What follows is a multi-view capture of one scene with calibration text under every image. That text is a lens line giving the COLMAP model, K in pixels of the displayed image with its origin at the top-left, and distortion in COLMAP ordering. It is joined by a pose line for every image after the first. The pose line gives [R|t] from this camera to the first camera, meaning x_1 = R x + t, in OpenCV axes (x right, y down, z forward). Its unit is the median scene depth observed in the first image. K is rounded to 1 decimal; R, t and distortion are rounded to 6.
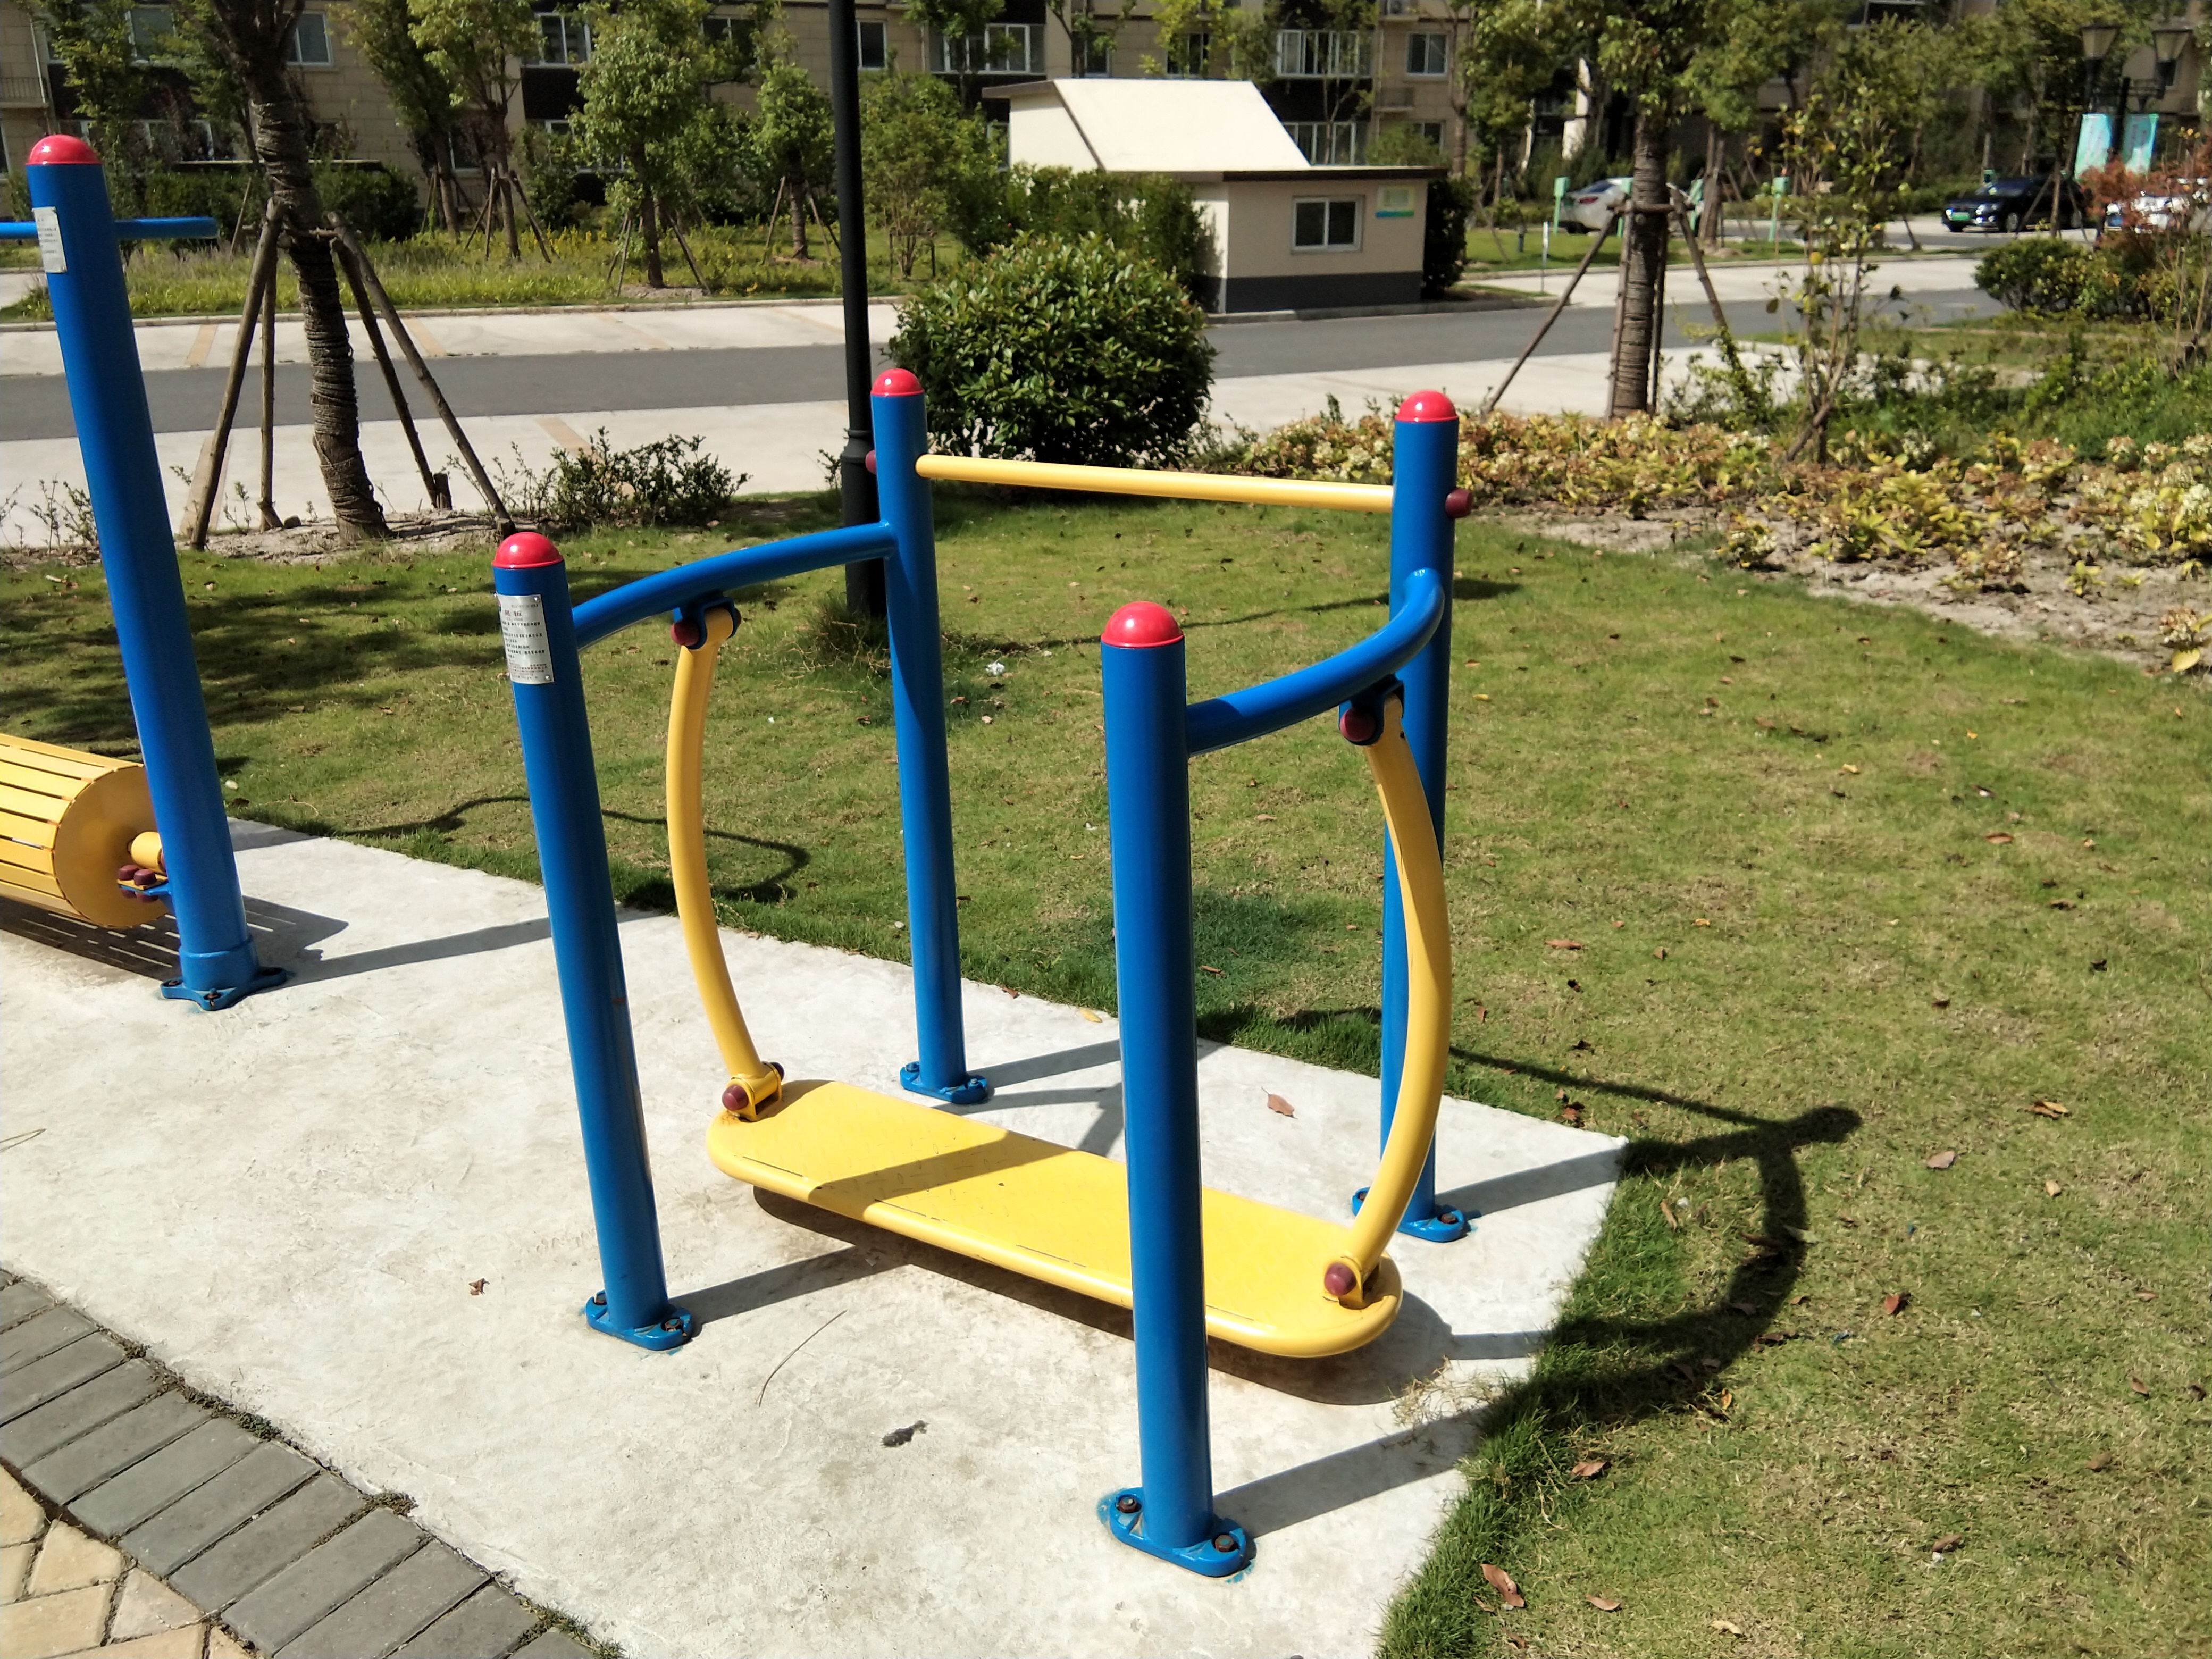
lens RADIAL K [[1787.1, 0, 1079.4], [0, 1787.1, 825.3], [0, 0, 1]] dist [0.119433, -0.194275]
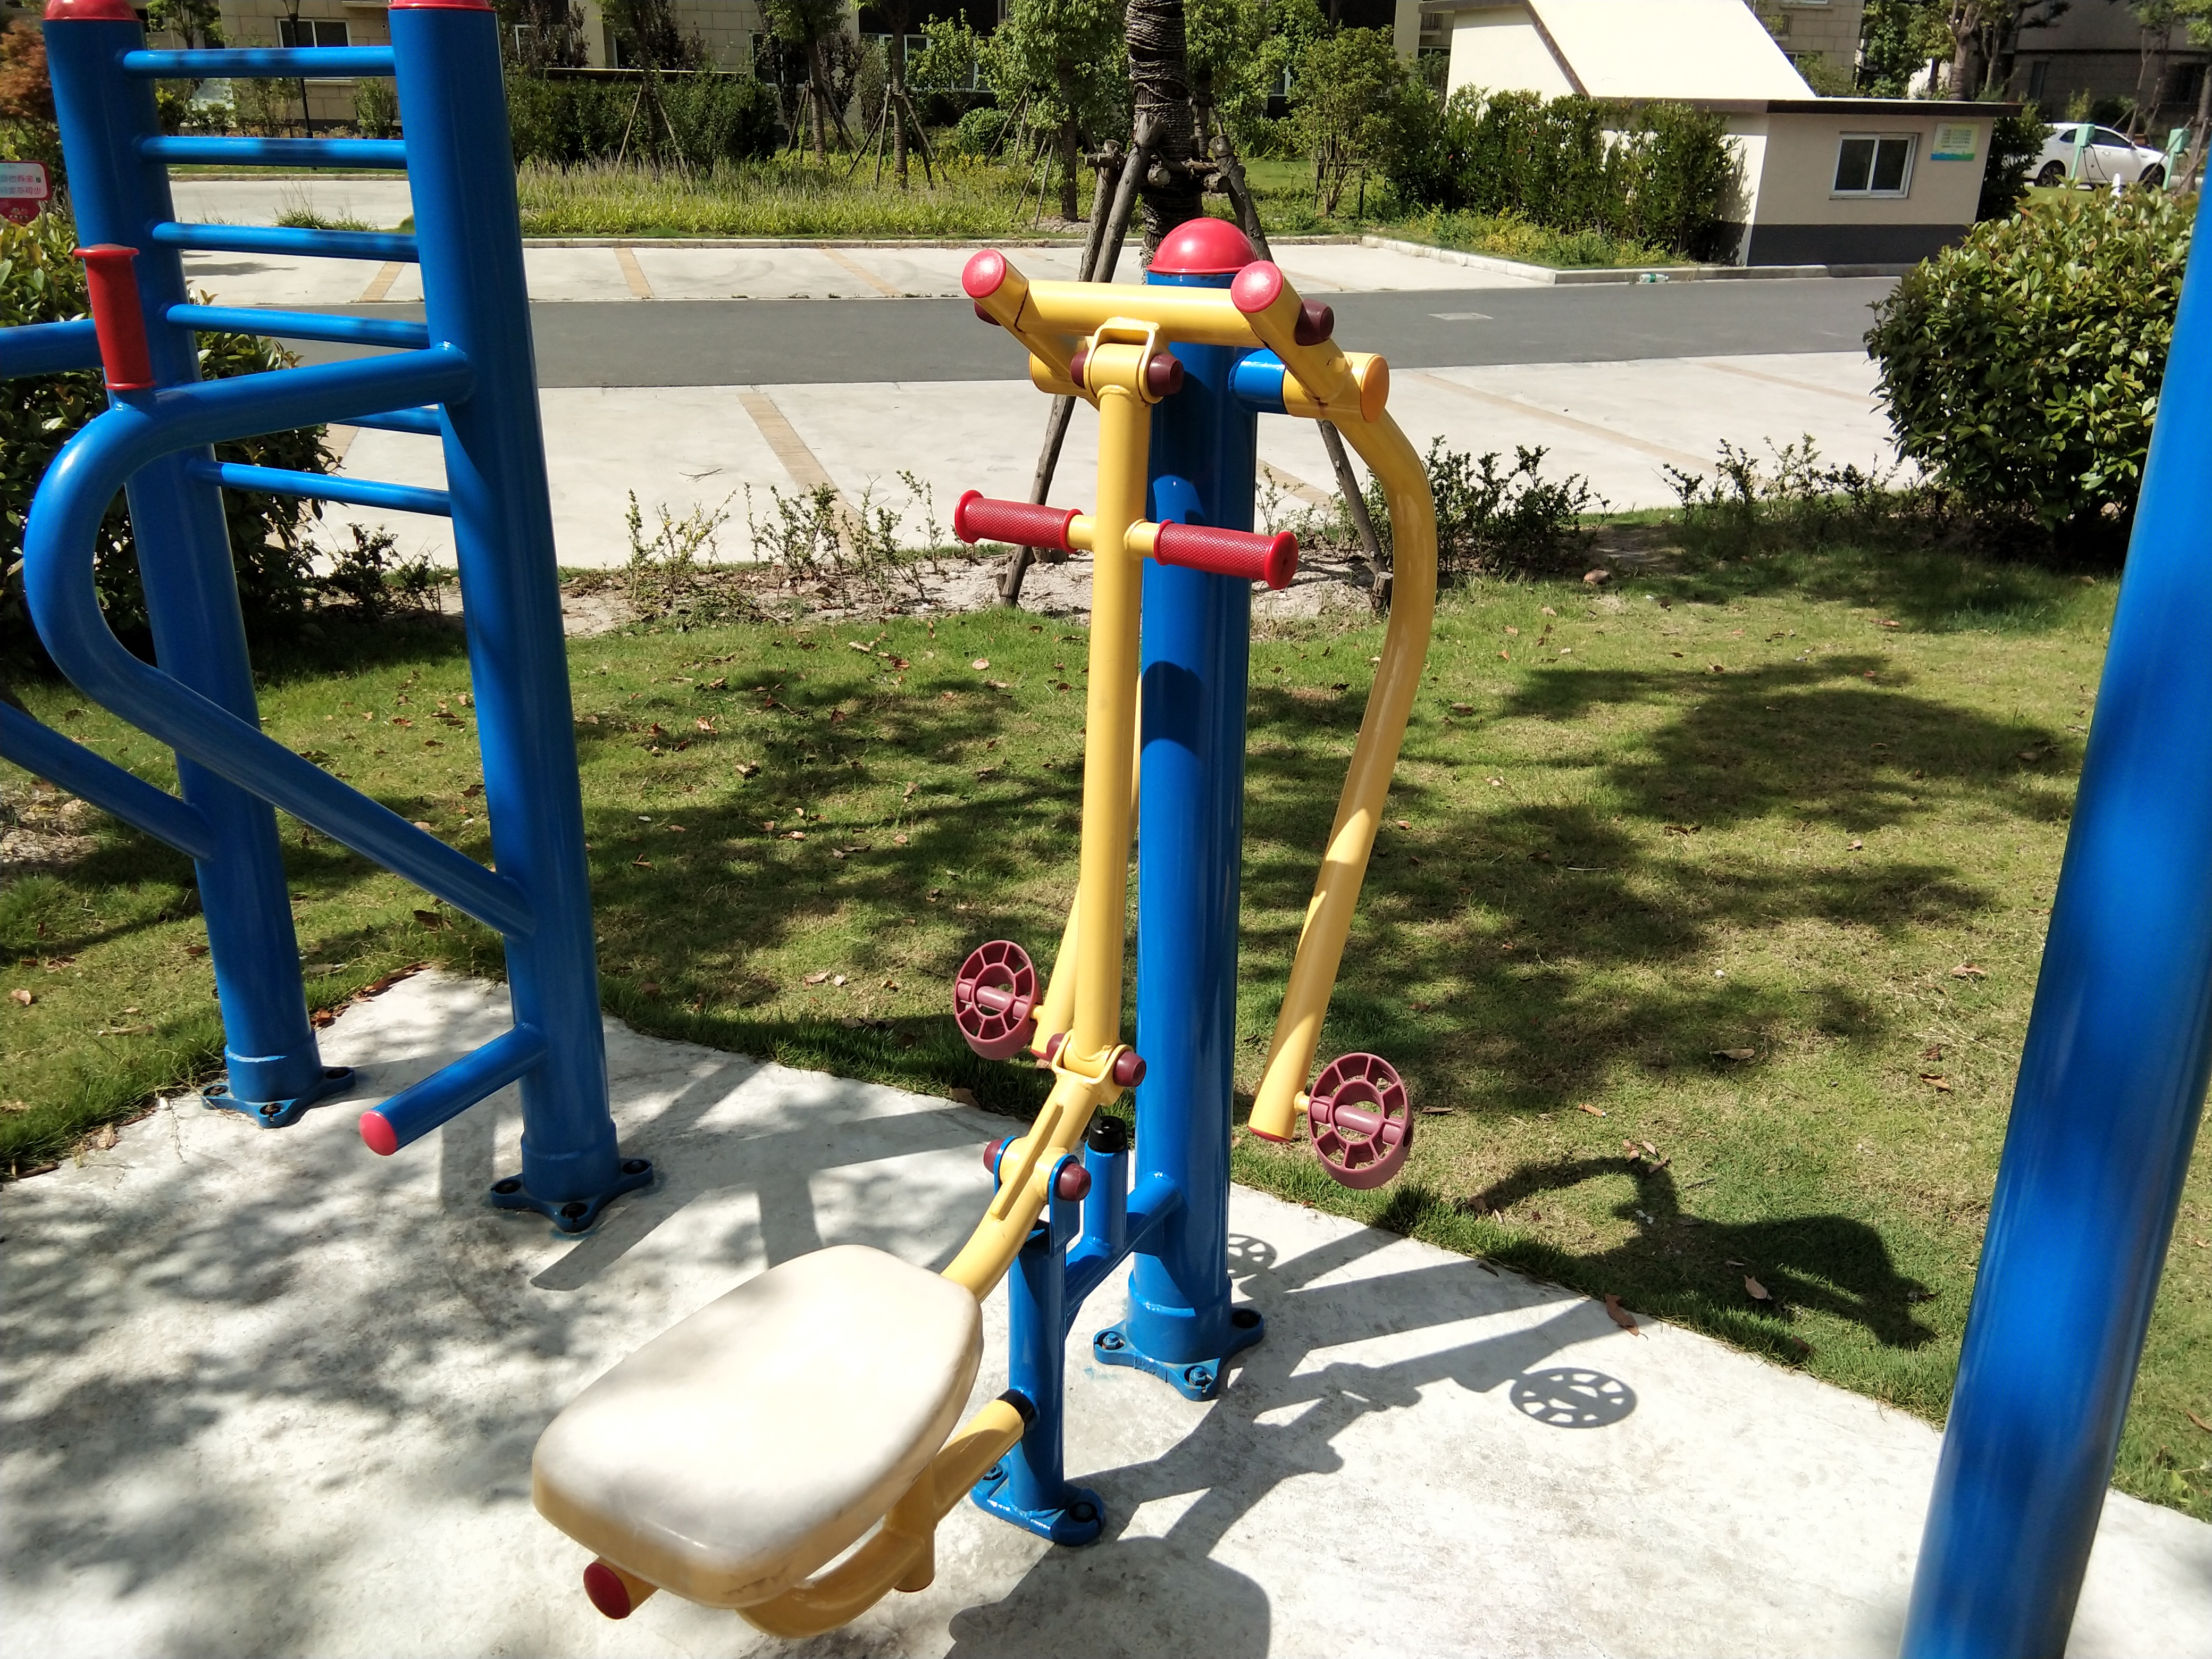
lens RADIAL K [[1784.8, 0, 1060.1], [0, 1784.8, 833.5], [0, 0, 1]] dist [0.106989, -0.153527]
pose [[0.990955, 0.070526, -0.114170, -0.121337], [-0.065940, 0.996876, 0.043470, -0.029644], [0.116879, -0.035548, 0.992510, 0.091089]]
